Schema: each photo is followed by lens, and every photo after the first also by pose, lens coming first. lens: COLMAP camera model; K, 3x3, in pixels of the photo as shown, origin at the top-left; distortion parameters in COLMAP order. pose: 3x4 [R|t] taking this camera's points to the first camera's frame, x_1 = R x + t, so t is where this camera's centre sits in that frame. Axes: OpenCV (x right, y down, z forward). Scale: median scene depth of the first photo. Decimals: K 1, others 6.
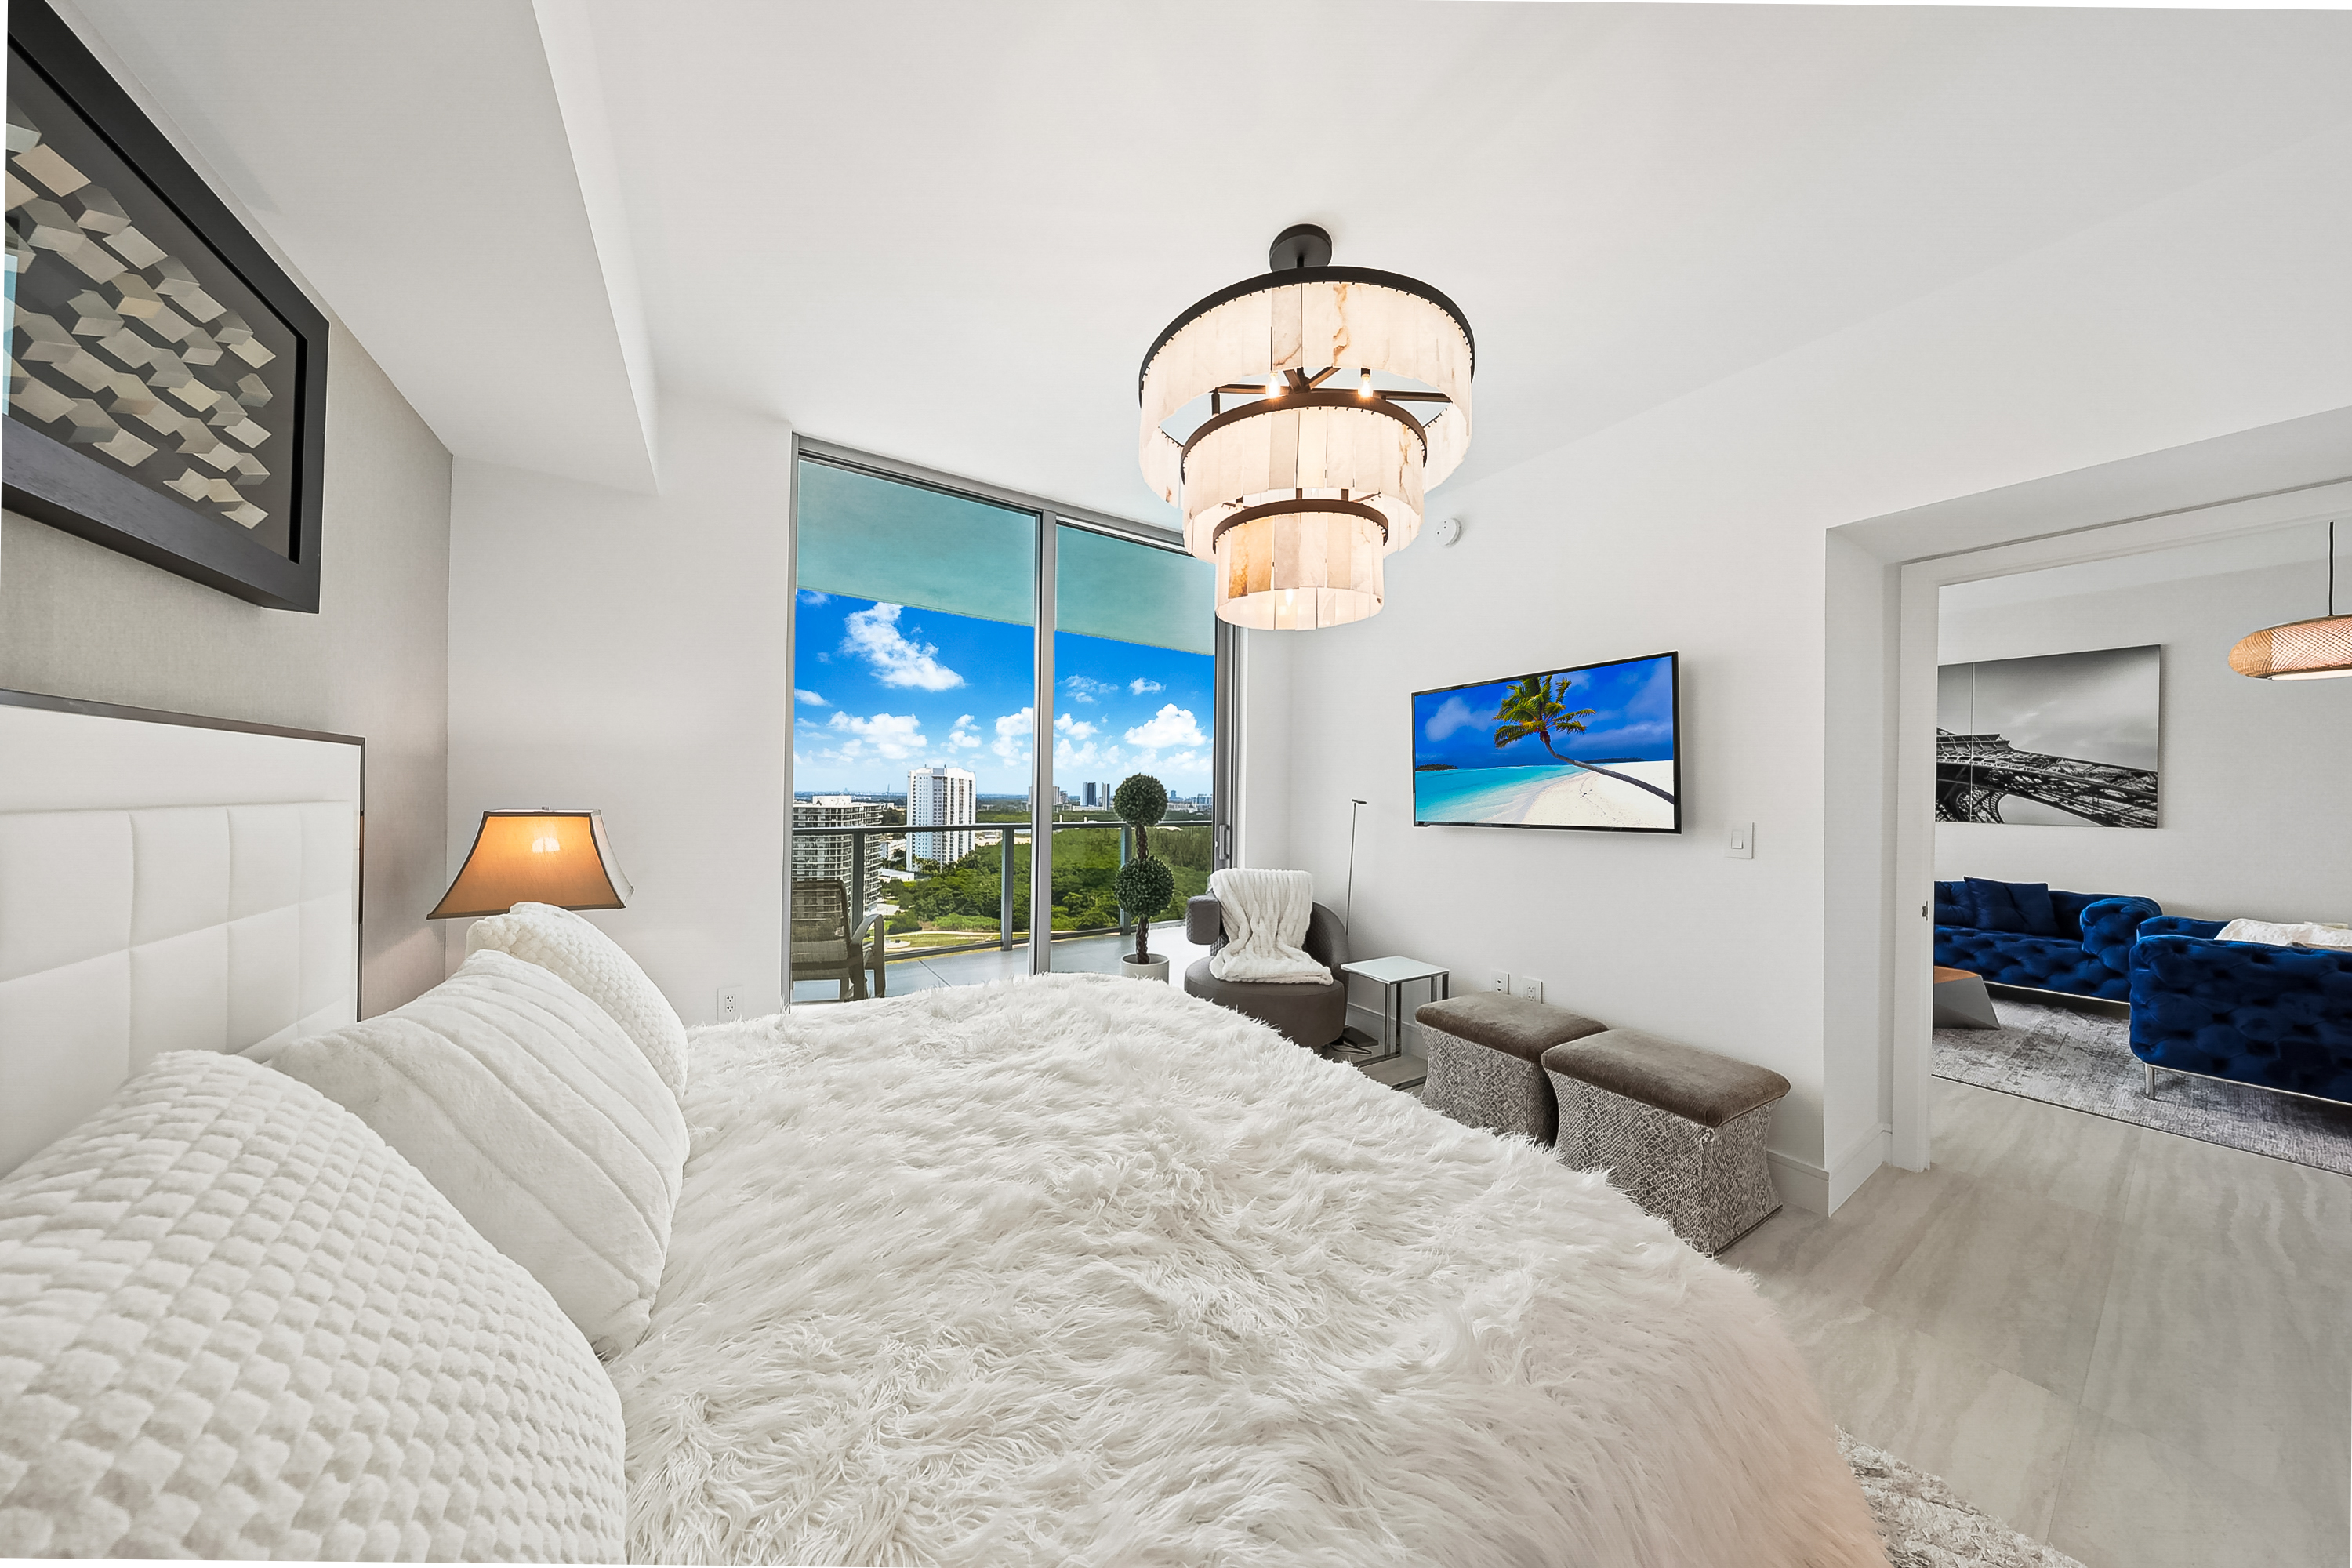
lens RADIAL K [[678.5, 0, 1189.2], [0, 678.5, 791.9], [0, 0, 1]] dist [0.009822, 0.000048]
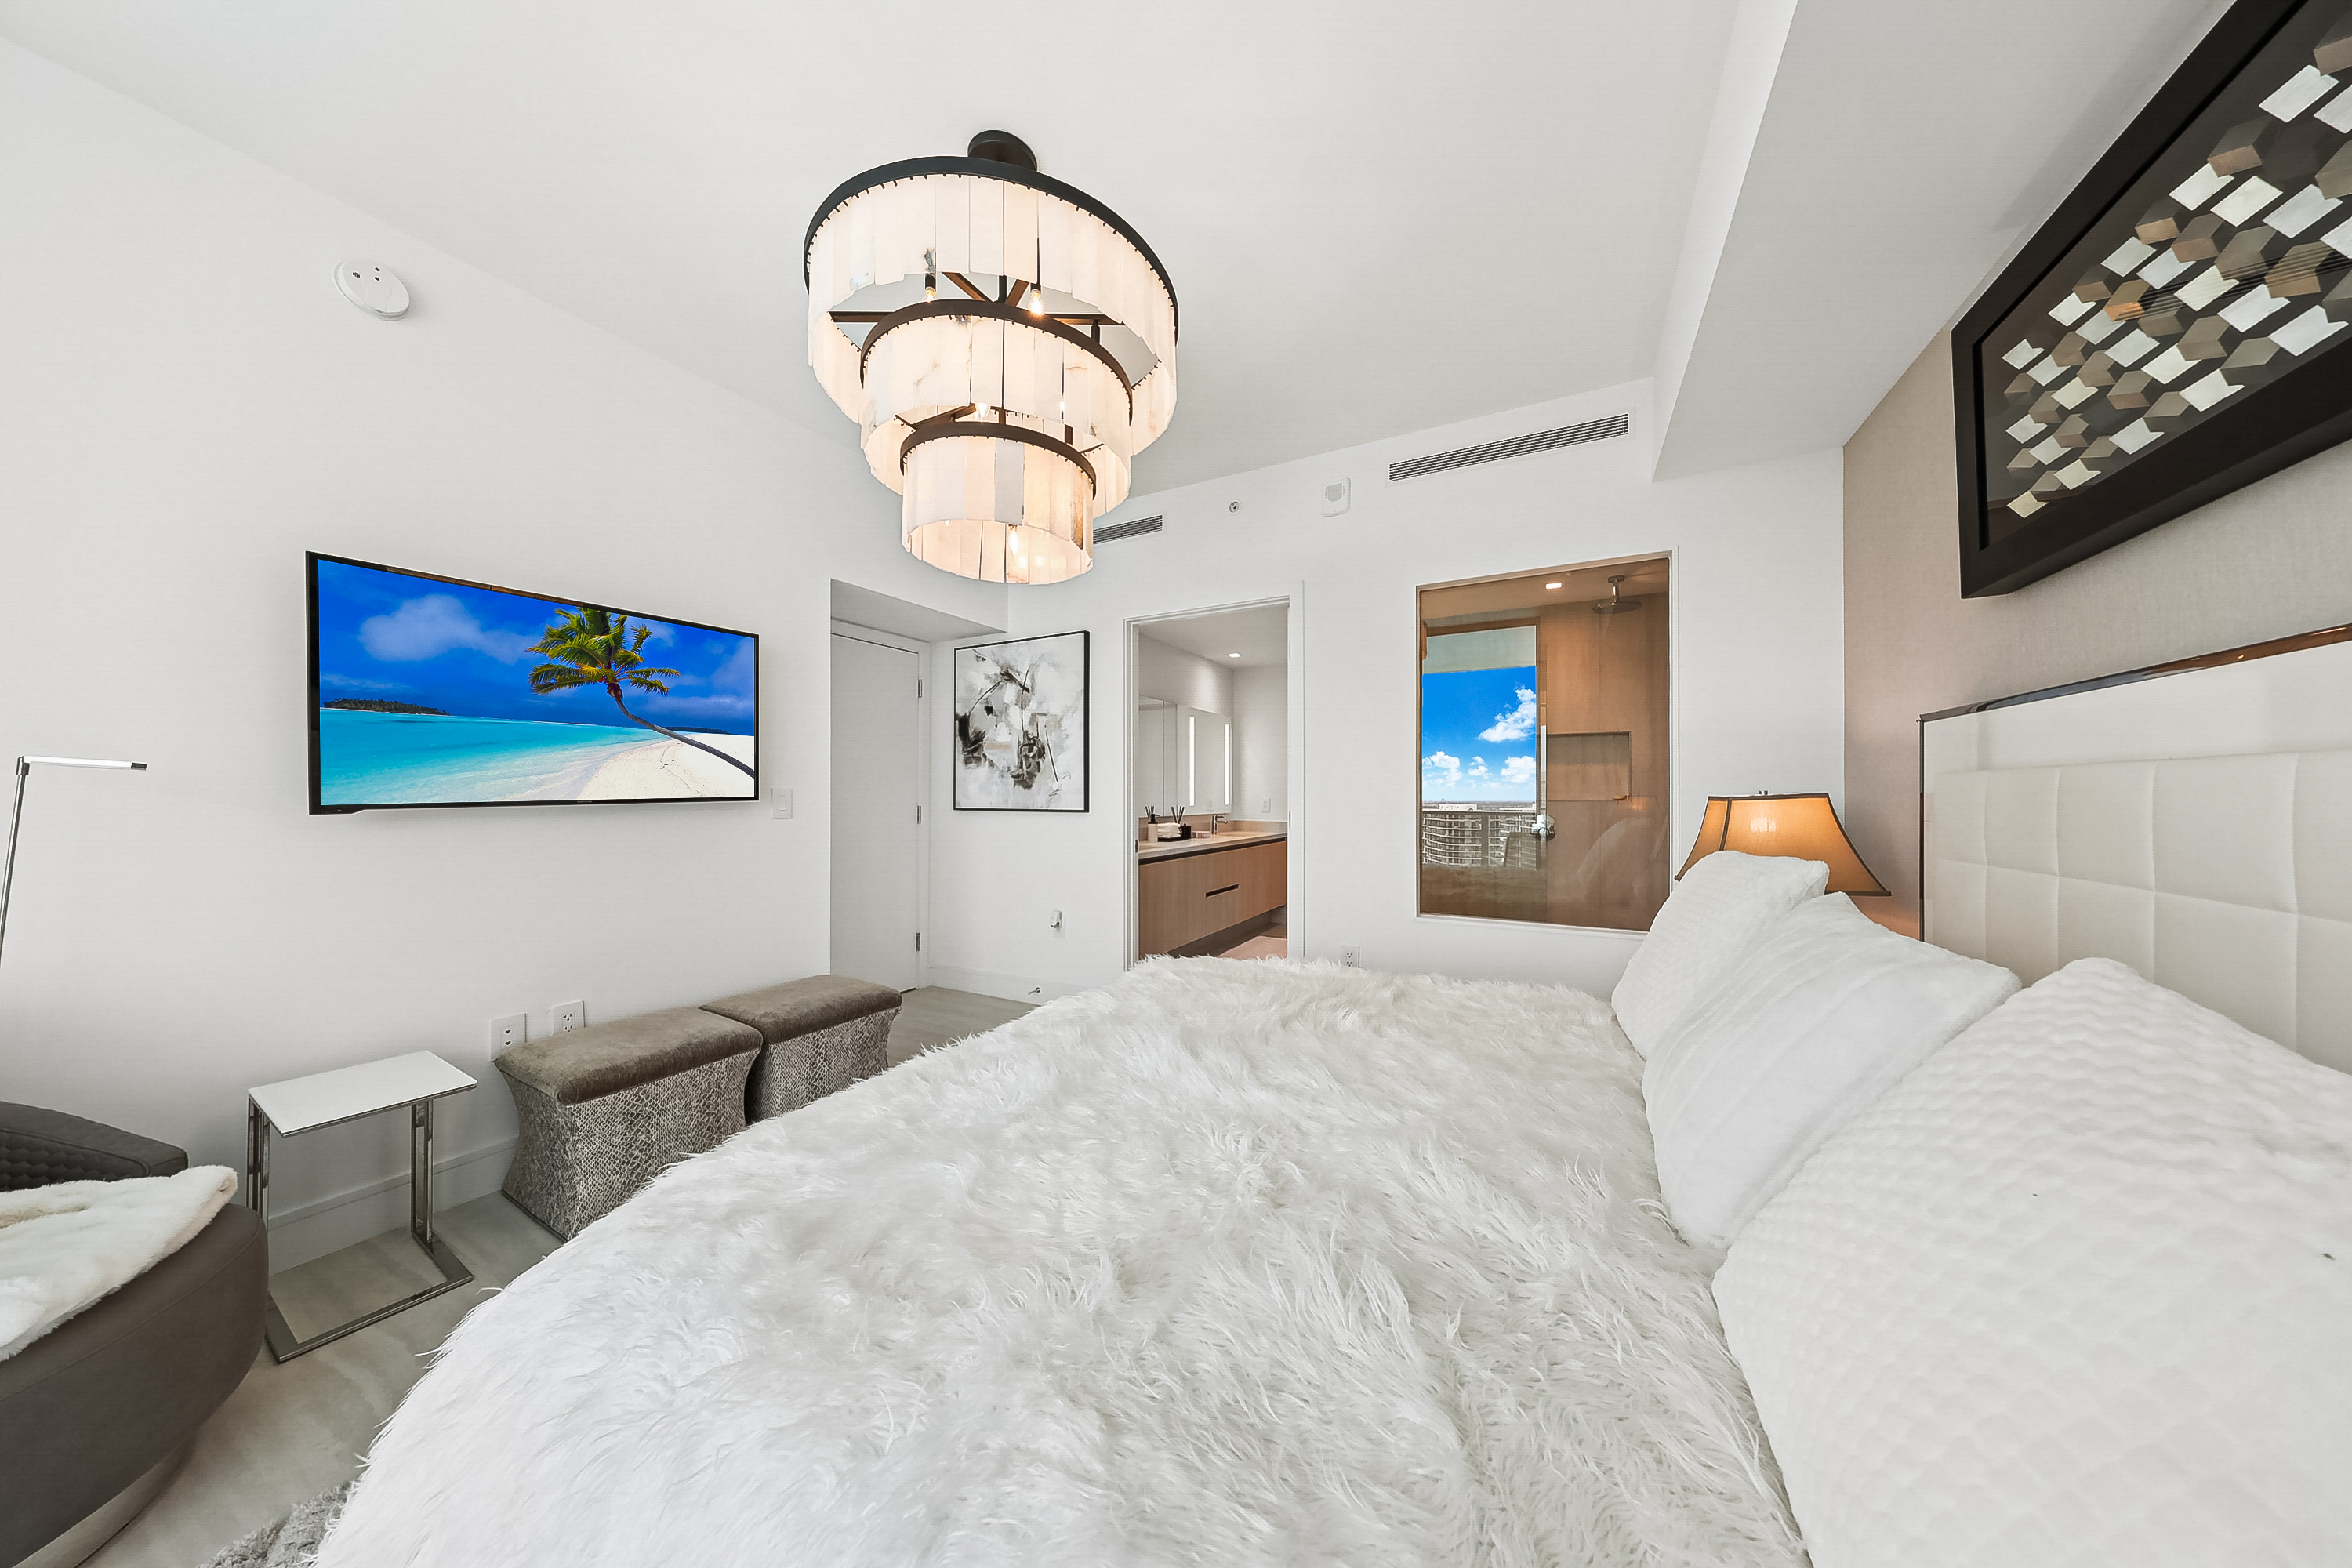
lens RADIAL K [[678.5, 0, 1188.9], [0, 678.5, 797.9], [0, 0, 1]] dist [0.009822, 0.000048]
pose [[-0.440904, -0.010025, 0.897498, -0.502477], [-0.004341, 0.999950, 0.009036, 0.035260], [-0.897544, 0.000088, -0.440926, 0.757763]]
